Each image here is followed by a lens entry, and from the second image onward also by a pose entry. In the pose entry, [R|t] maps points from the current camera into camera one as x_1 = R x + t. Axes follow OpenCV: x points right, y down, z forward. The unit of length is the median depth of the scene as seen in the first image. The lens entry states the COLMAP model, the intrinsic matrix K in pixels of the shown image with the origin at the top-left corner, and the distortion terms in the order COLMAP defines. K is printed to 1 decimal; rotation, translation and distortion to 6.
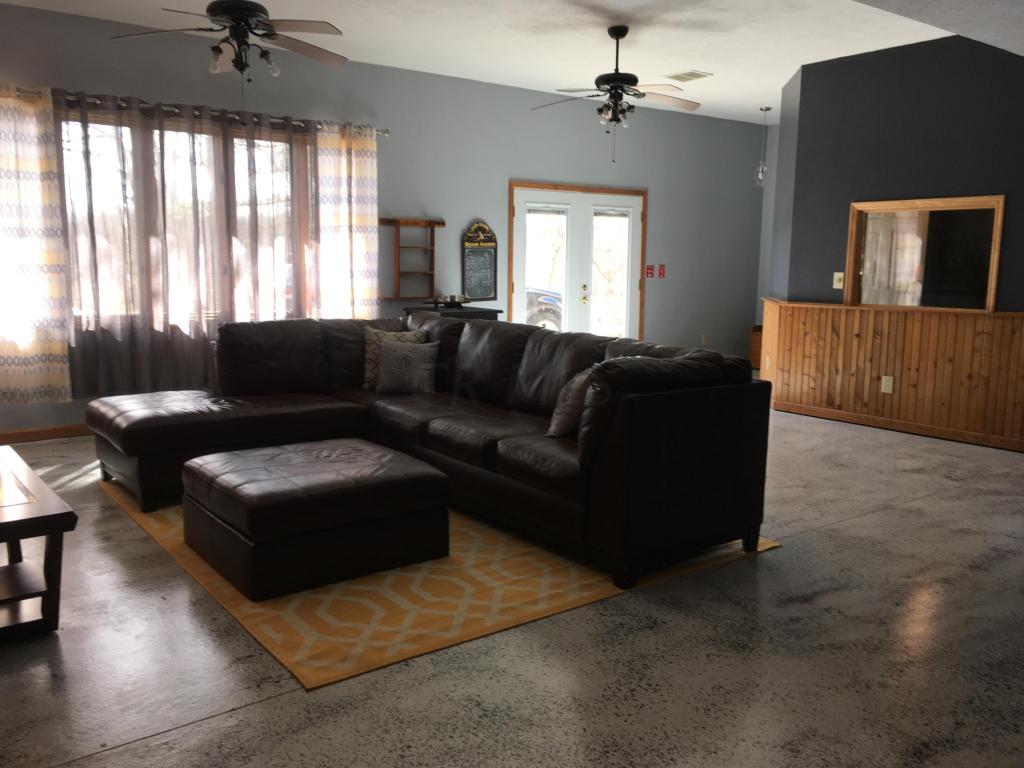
lens RADIAL K [[870.6, 0, 511.2], [0, 870.6, 384.0], [0, 0, 1]] dist [0.073666, -0.097556]
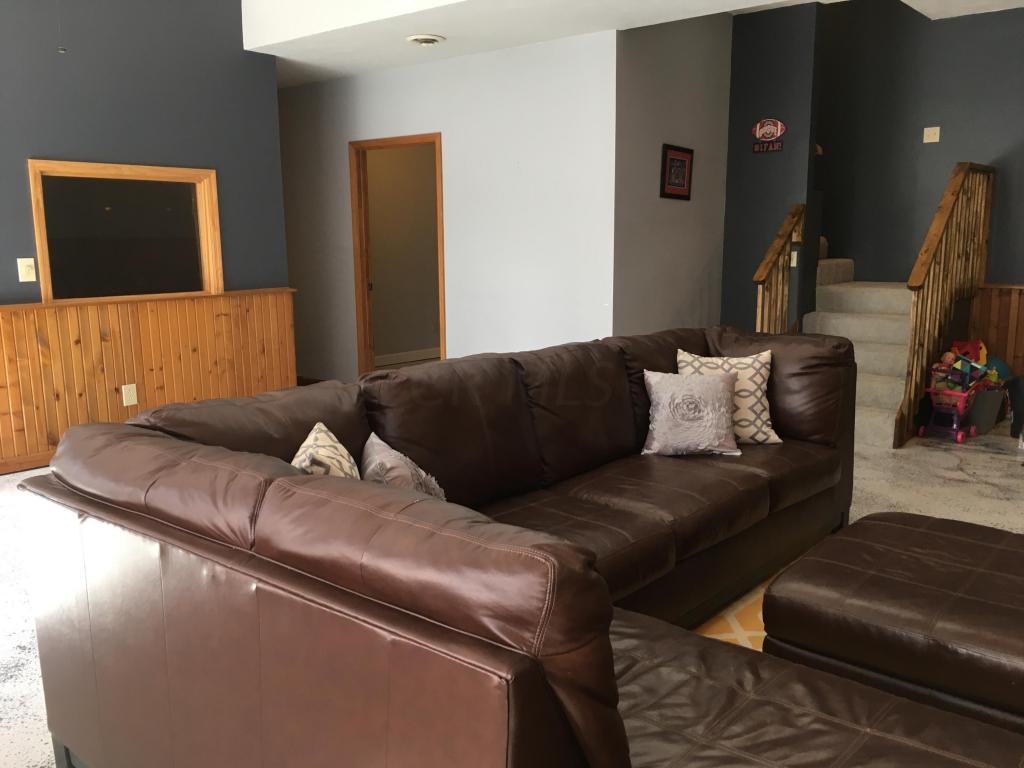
lens RADIAL K [[870.6, 0, 511.7], [0, 870.6, 385.5], [0, 0, 1]] dist [0.073666, -0.097556]
pose [[-0.221955, -0.176889, 0.958878, -0.416322], [0.144918, 0.966500, 0.211840, -0.126881], [-0.964228, 0.185977, -0.188885, 0.809632]]
